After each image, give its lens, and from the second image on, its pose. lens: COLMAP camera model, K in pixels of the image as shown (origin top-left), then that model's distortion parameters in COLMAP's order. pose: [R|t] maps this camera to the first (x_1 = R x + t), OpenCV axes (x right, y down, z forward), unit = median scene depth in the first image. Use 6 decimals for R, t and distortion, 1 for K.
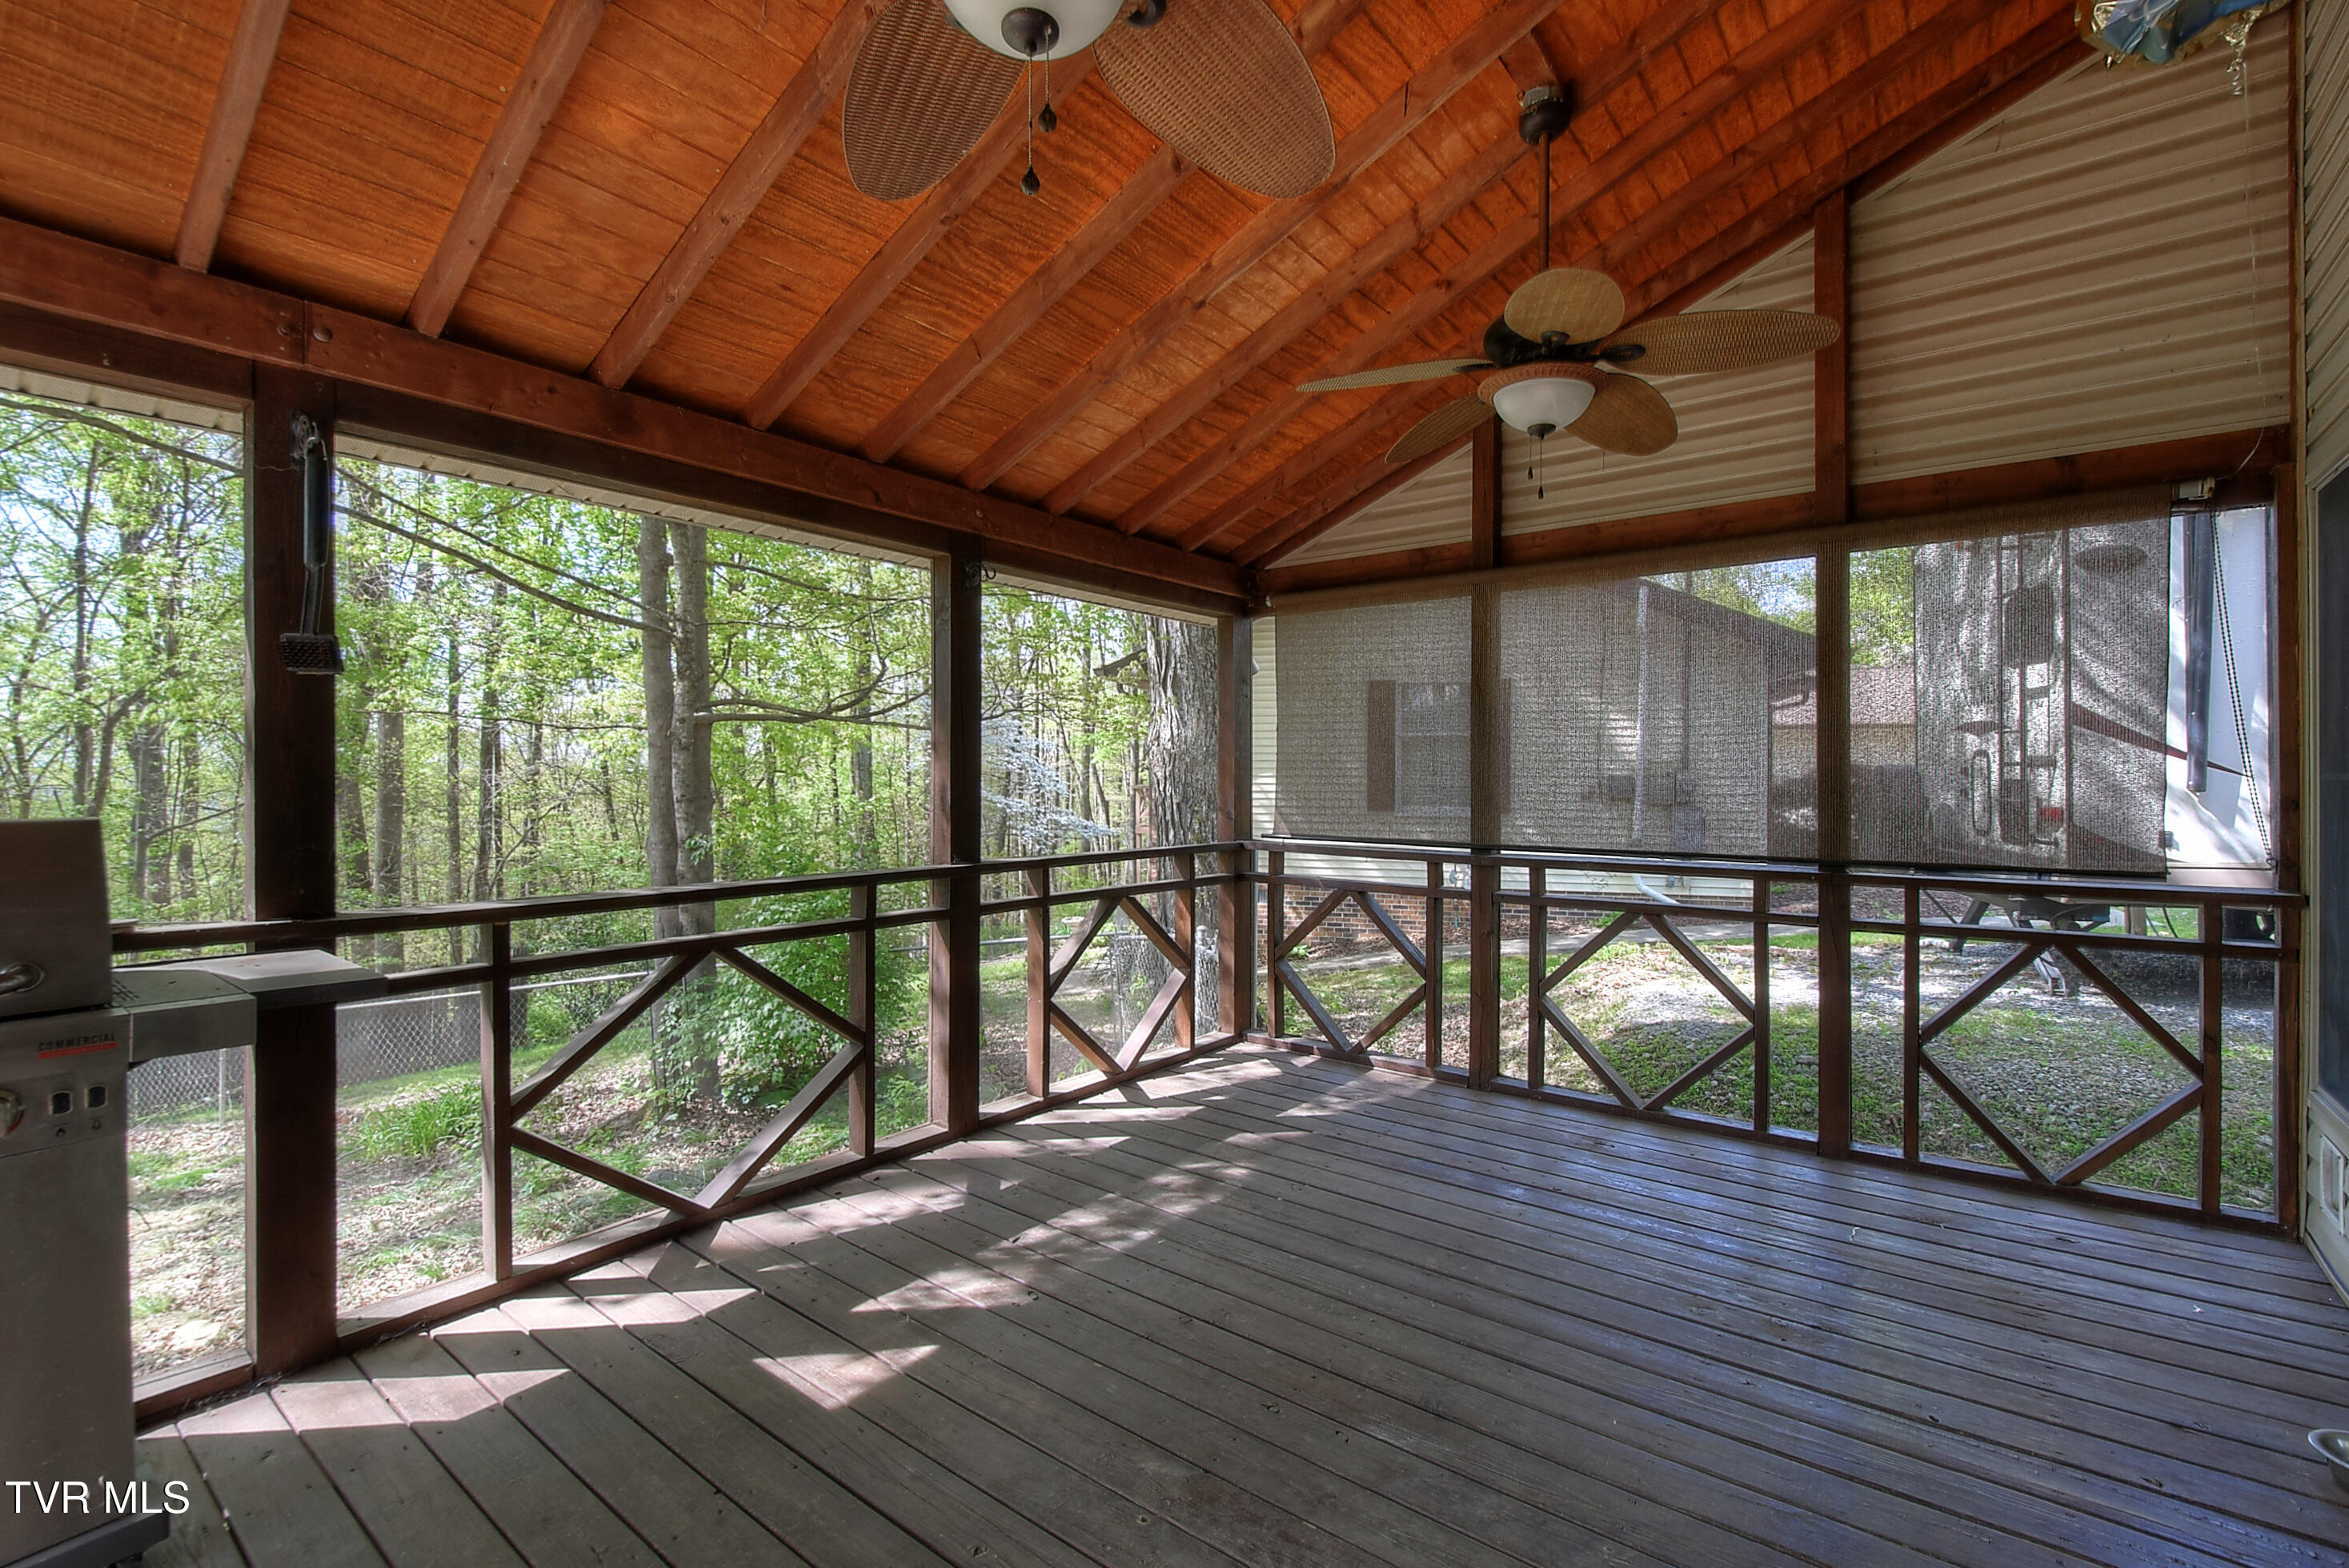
lens RADIAL K [[1033.1, 0, 1165.3], [0, 1033.1, 790.0], [0, 0, 1]] dist [-0.000564, -0.000338]
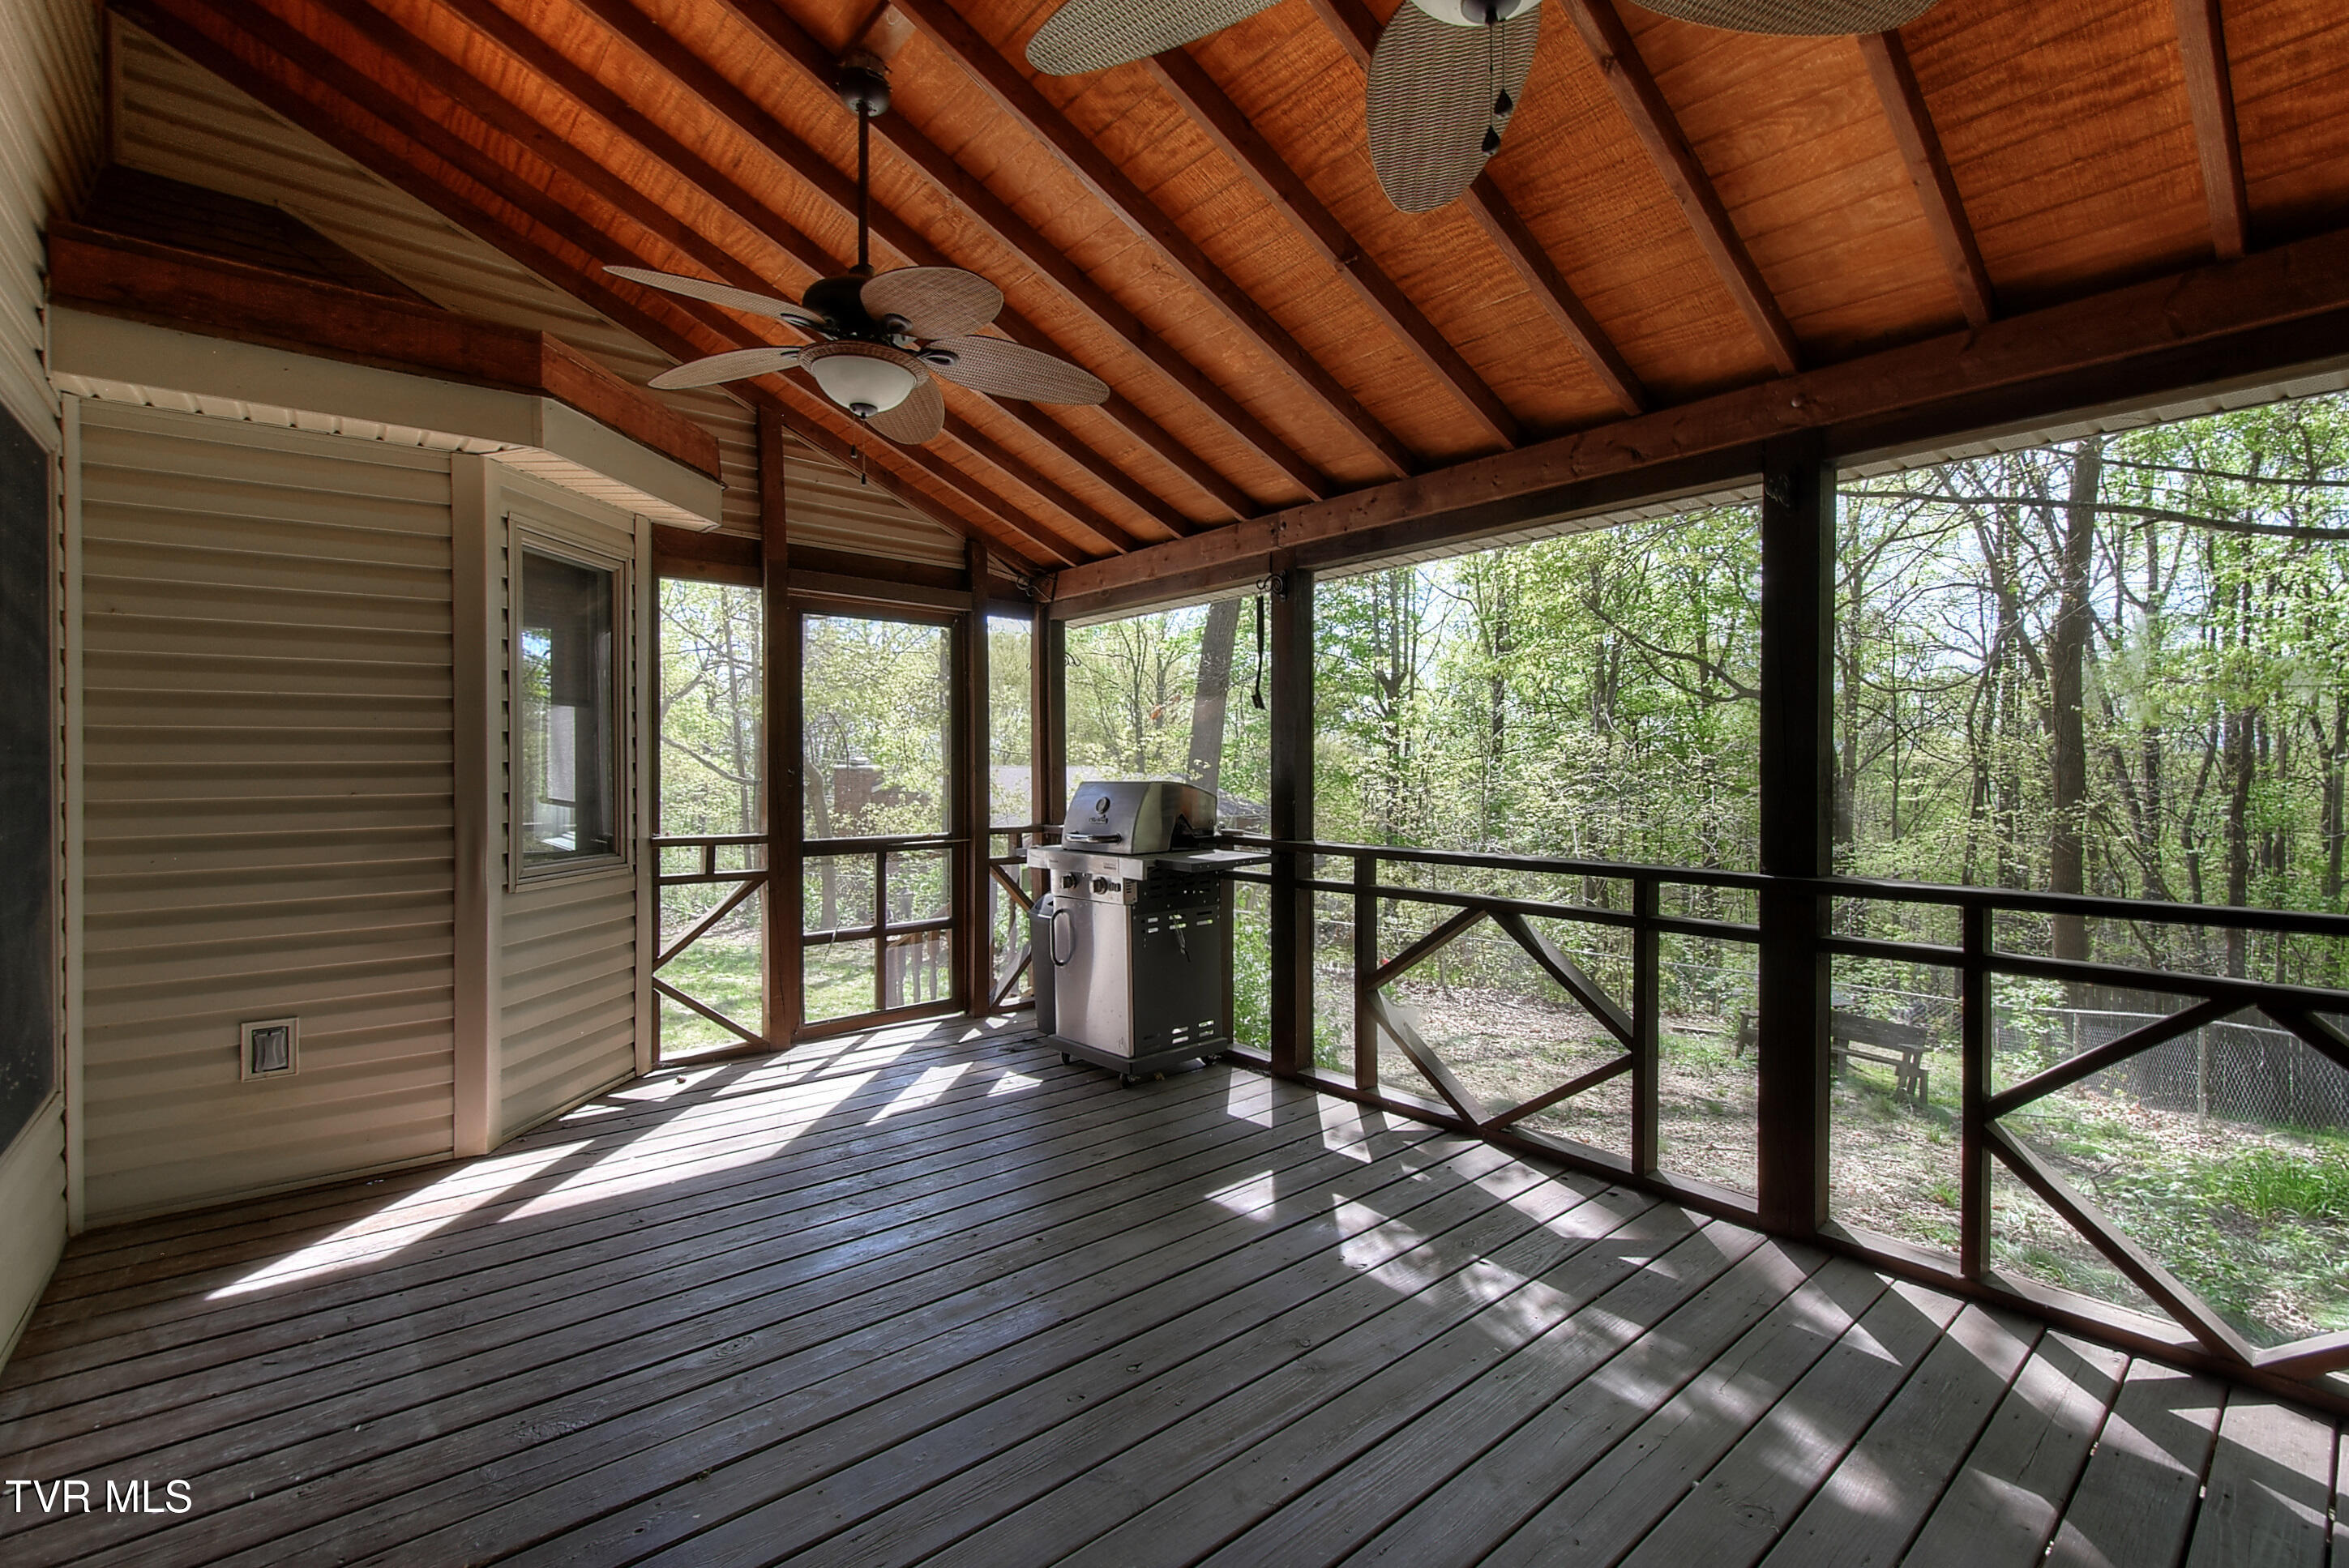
lens RADIAL K [[1032.9, 0, 1165.3], [0, 1032.9, 790.0], [0, 0, 1]] dist [-0.000564, -0.000338]
pose [[-0.214126, 0.030301, -0.976336, 0.742511], [0.003632, 0.999537, 0.030224, -0.016704], [0.976799, 0.002926, -0.214137, 0.849523]]
